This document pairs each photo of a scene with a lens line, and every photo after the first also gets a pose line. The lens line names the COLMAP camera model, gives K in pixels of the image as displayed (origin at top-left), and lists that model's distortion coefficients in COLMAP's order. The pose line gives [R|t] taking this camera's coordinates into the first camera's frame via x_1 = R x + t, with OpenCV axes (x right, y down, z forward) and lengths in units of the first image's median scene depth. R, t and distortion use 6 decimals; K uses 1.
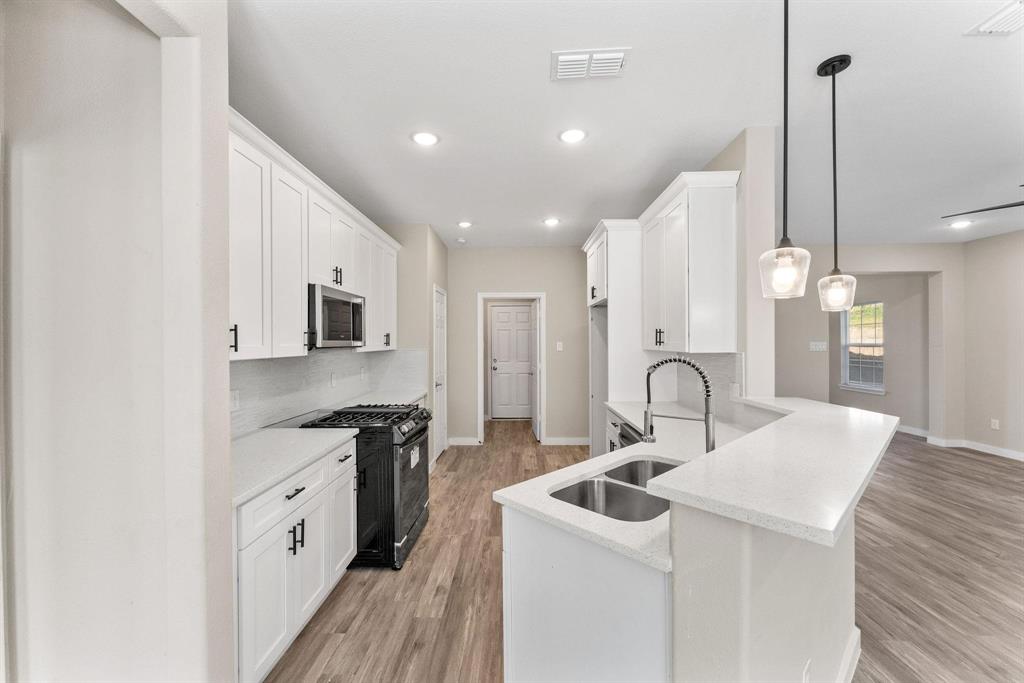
lens RADIAL K [[405.3, 0, 506.7], [0, 405.3, 344.4], [0, 0, 1]] dist [0.001397, -0.000312]
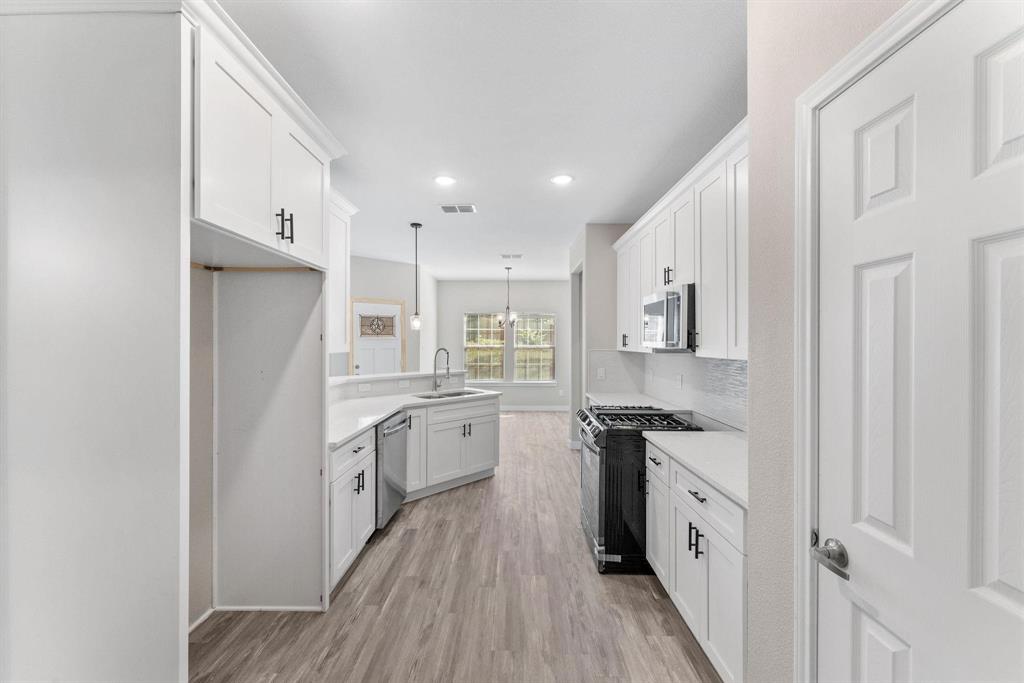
lens RADIAL K [[405.3, 0, 506.6], [0, 405.3, 343.4], [0, 0, 1]] dist [0.001397, -0.000312]
pose [[-0.999894, 0.007429, -0.012528, -0.013497], [0.007353, 0.999954, 0.006173, -0.011573], [0.012574, 0.006080, -0.999902, 2.026804]]
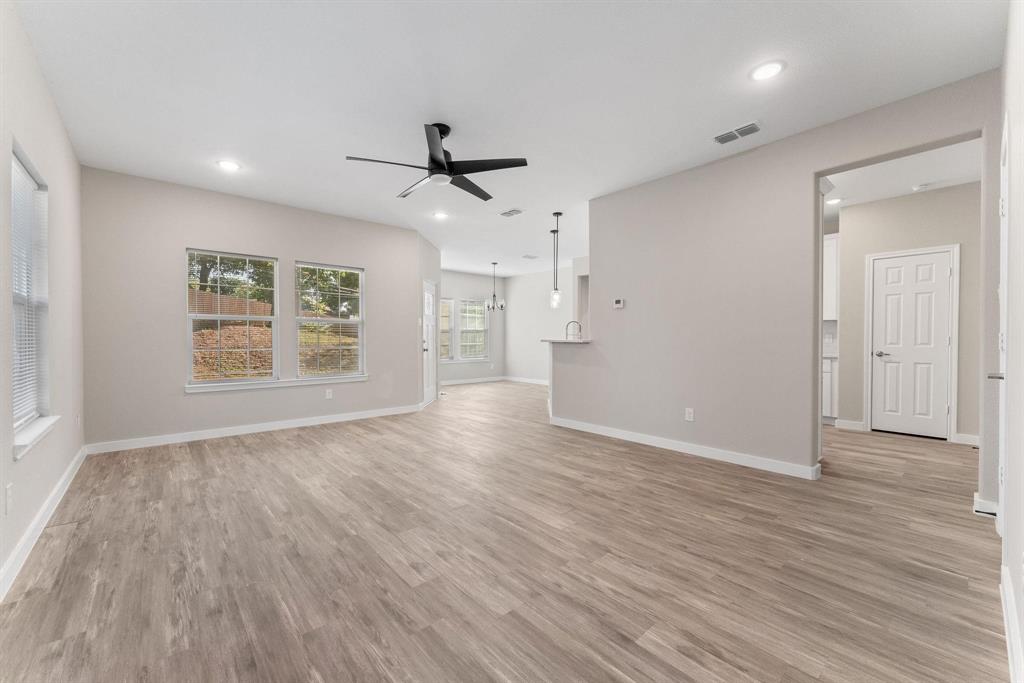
lens RADIAL K [[405.3, 0, 506.0], [0, 405.3, 343.5], [0, 0, 1]] dist [0.001397, -0.000312]
pose [[-0.732199, 0.015381, -0.680917, 1.963258], [0.004156, 0.999827, 0.018117, 0.092482], [0.681078, 0.010435, -0.732136, 1.860408]]
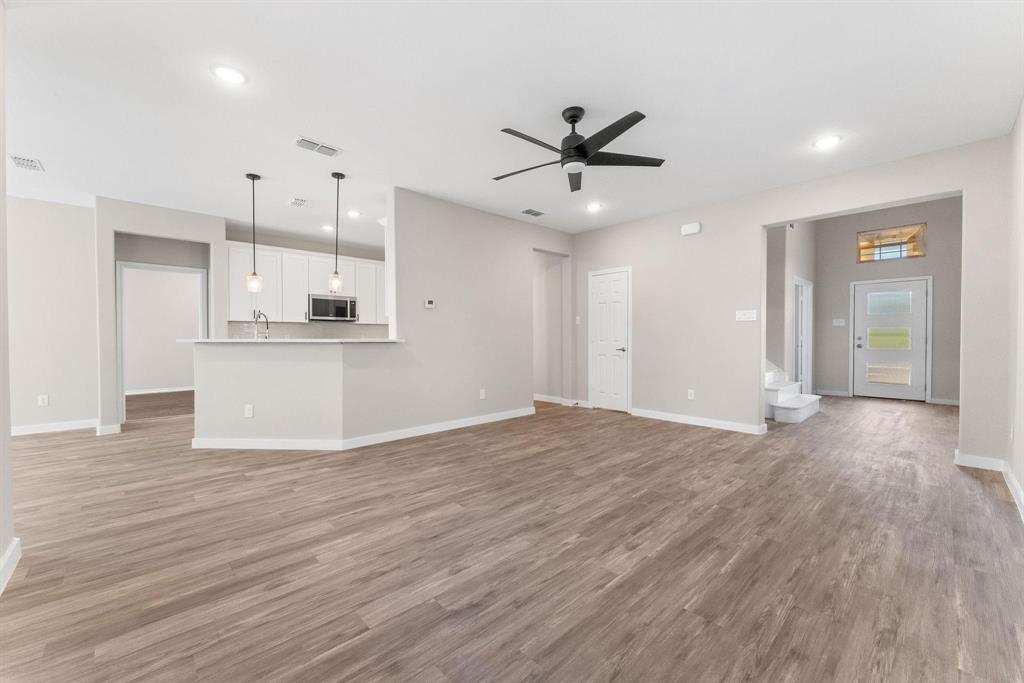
lens RADIAL K [[405.3, 0, 510.9], [0, 405.3, 341.4], [0, 0, 1]] dist [0.001397, -0.000312]
pose [[0.708252, 0.011466, -0.705867, 1.959100], [-0.003244, 0.999910, 0.012987, 0.096983], [0.705953, -0.006908, 0.708225, 0.078081]]
